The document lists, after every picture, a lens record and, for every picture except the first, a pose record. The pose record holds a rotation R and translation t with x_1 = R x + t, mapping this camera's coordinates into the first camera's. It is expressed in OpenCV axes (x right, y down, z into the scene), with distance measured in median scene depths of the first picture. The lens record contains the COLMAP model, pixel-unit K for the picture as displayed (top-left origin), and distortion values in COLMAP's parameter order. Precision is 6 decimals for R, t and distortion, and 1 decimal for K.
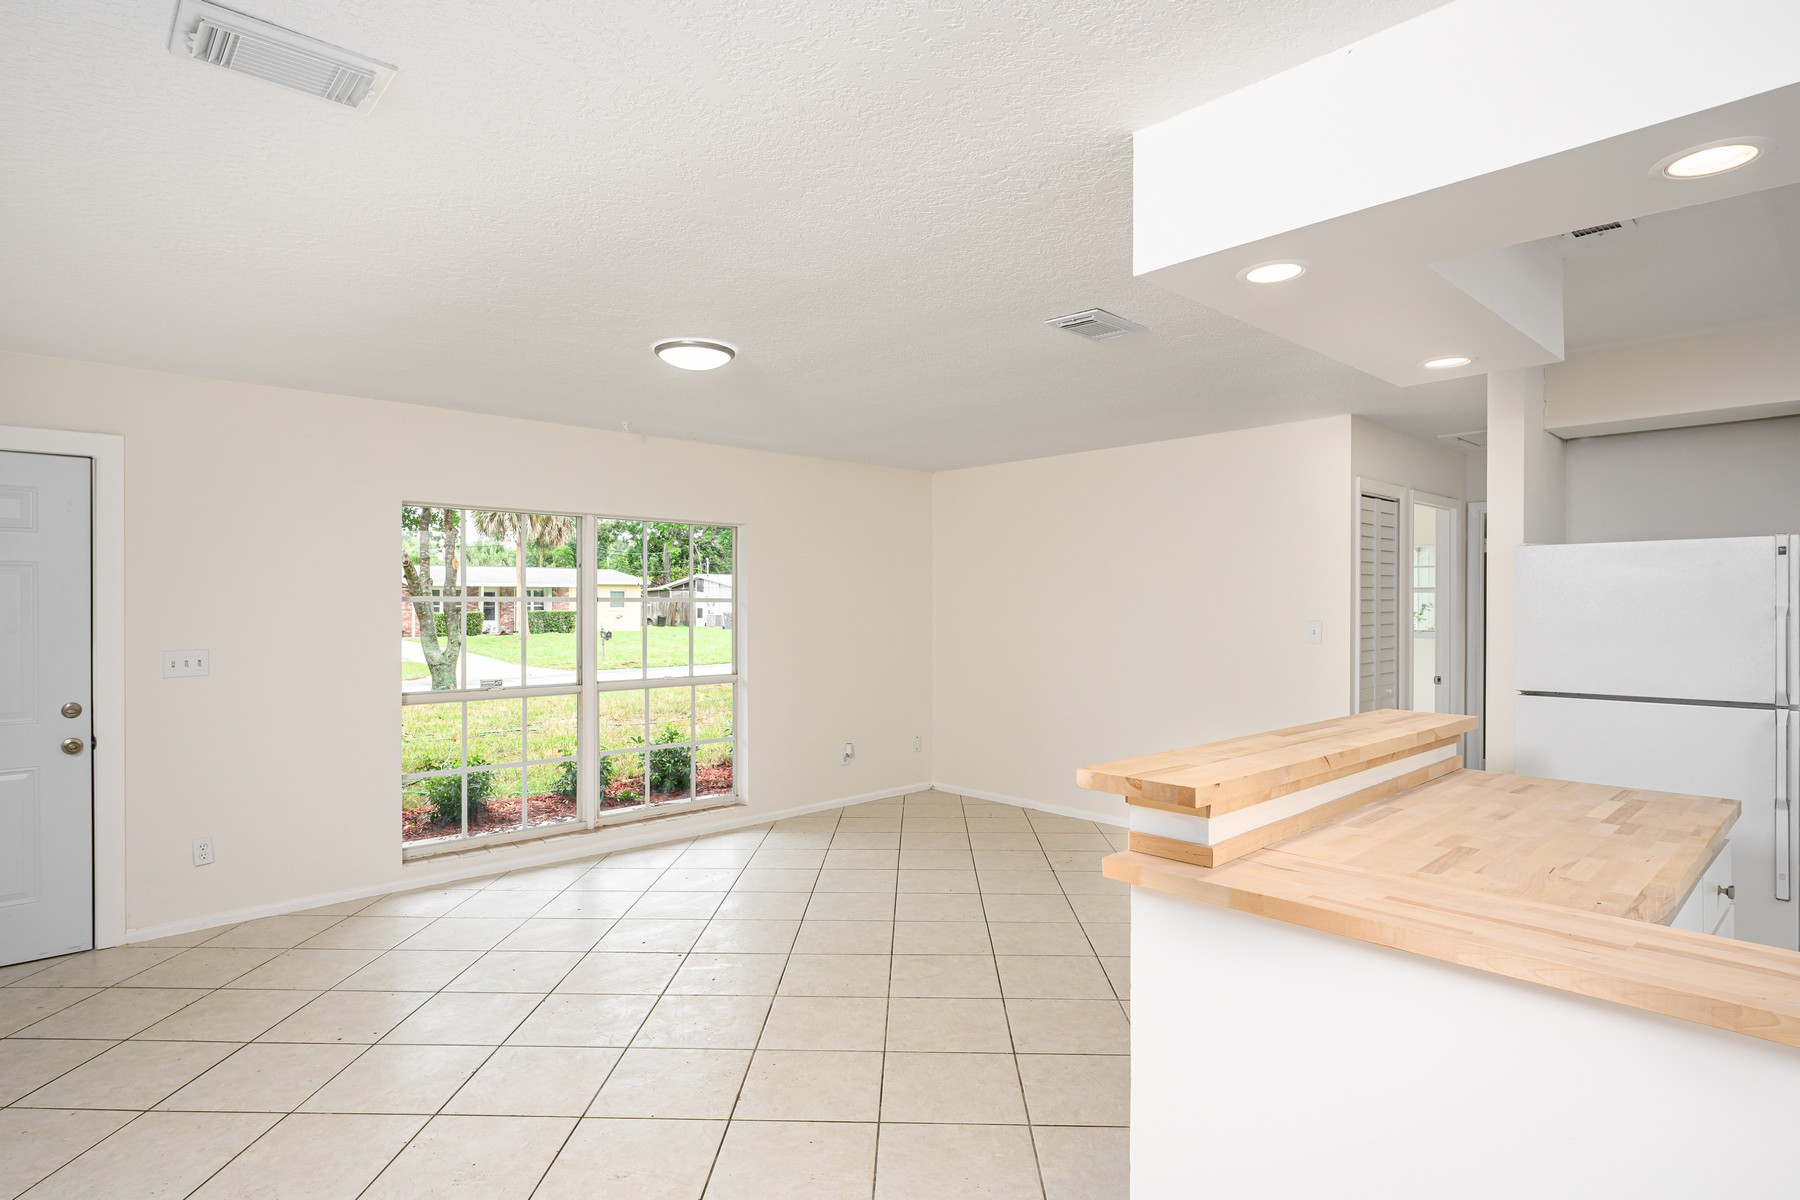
lens RADIAL K [[938.3, 0, 895.9], [0, 938.3, 594.9], [0, 0, 1]] dist [0.004477, -0.002110]
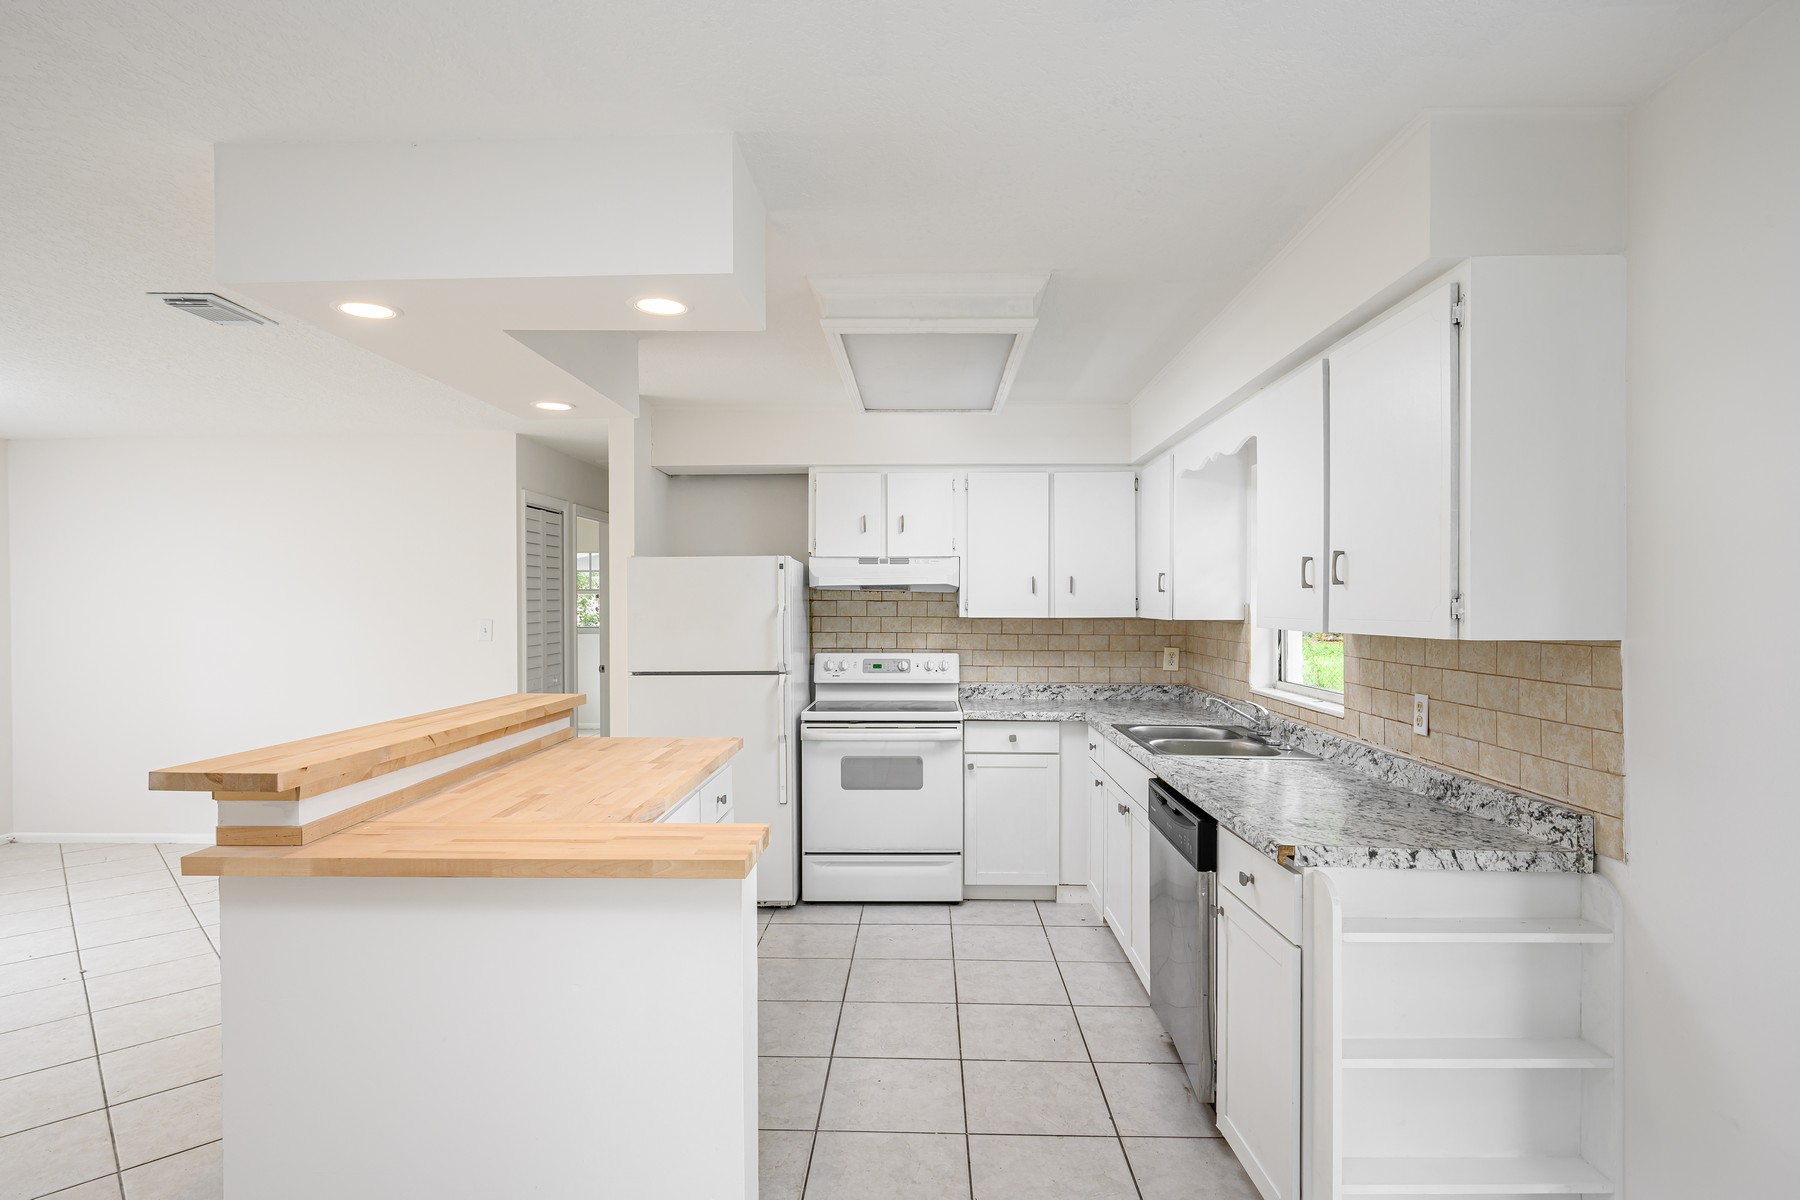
lens RADIAL K [[938.3, 0, 894.9], [0, 938.3, 607.2], [0, 0, 1]] dist [0.004477, -0.002110]
pose [[0.716839, -0.006424, 0.697210, 0.046331], [-0.002860, 0.999922, 0.012154, -0.001432], [-0.697233, -0.010707, 0.716764, -0.173979]]
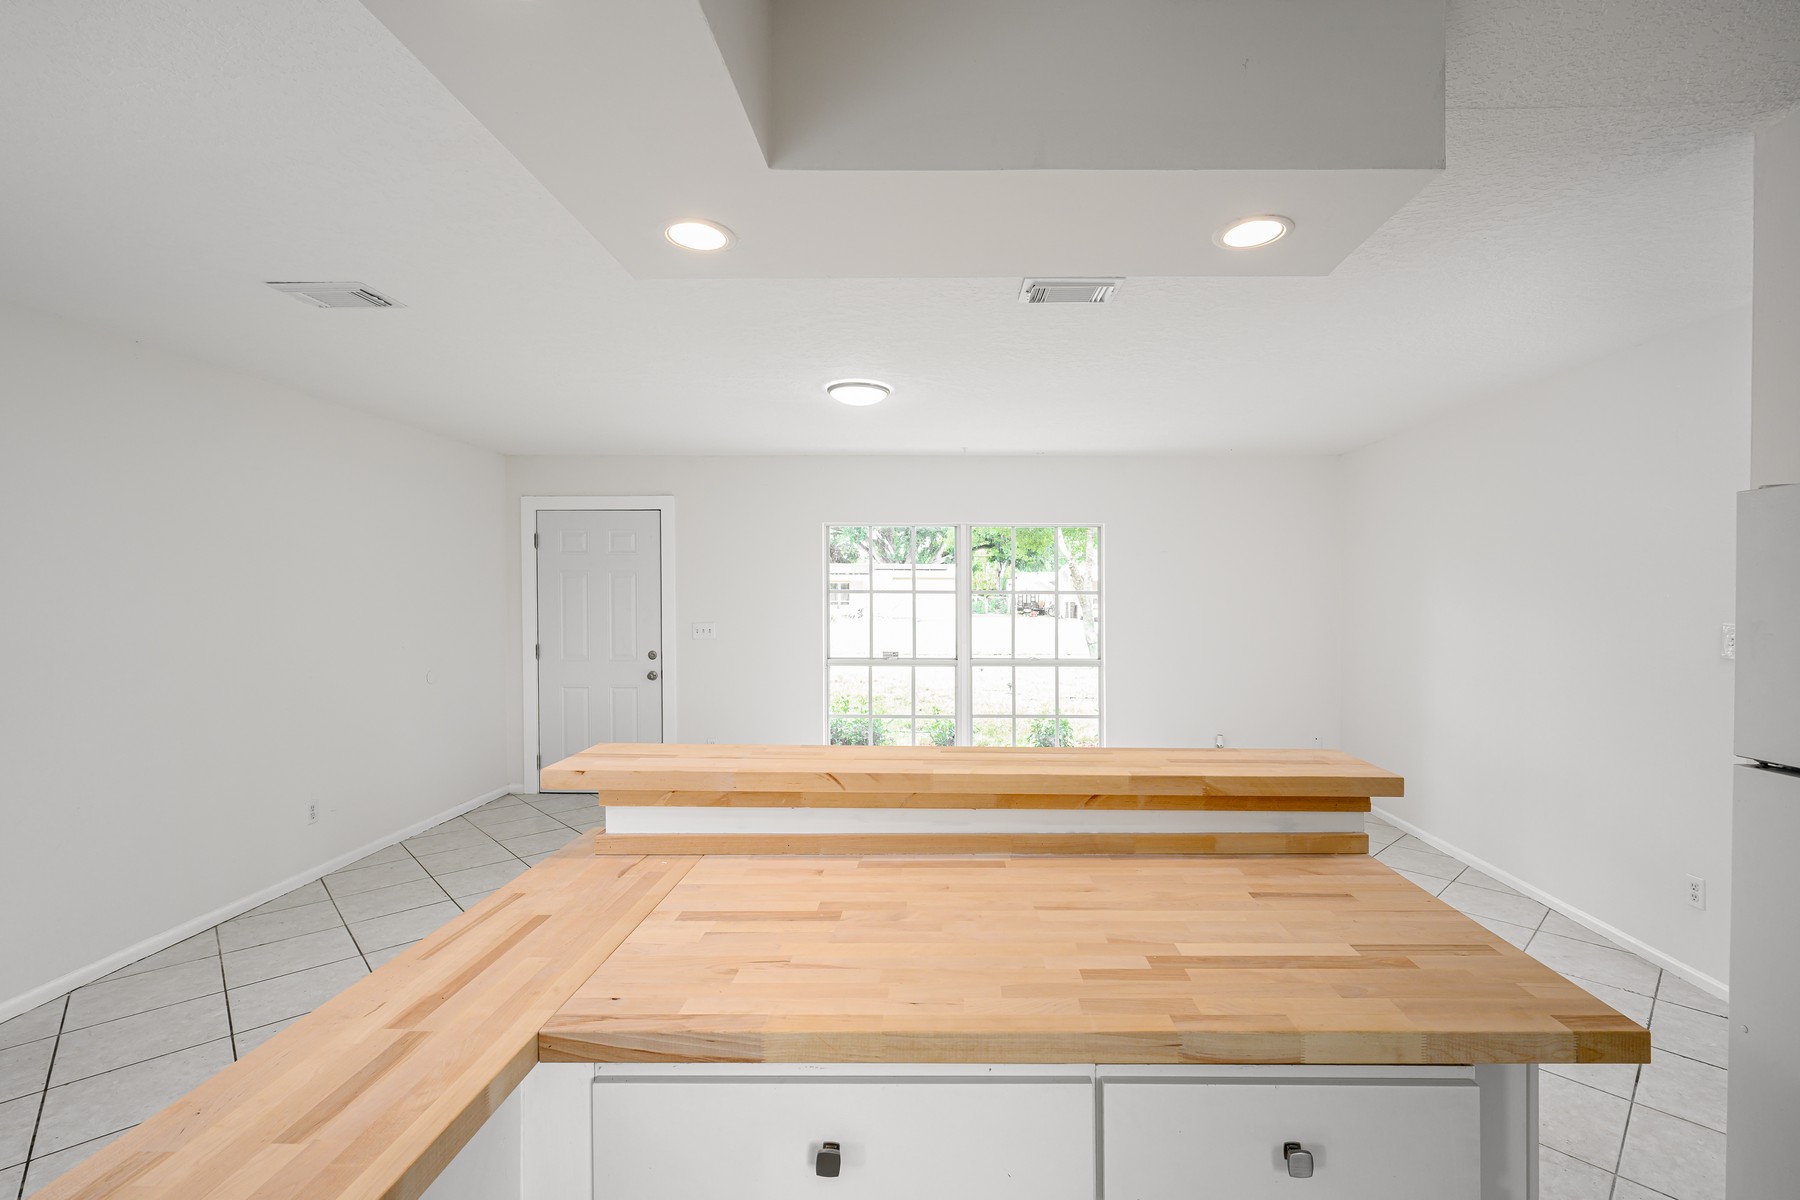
lens RADIAL K [[802.1, 0, 904.0], [0, 802.1, 610.6], [0, 0, 1]] dist [0.000335, 0.000069]
pose [[0.704660, 0.012960, -0.709427, 0.761156], [0.006757, 0.999665, 0.024974, 0.008004], [0.709513, -0.022392, 0.704336, 0.413855]]
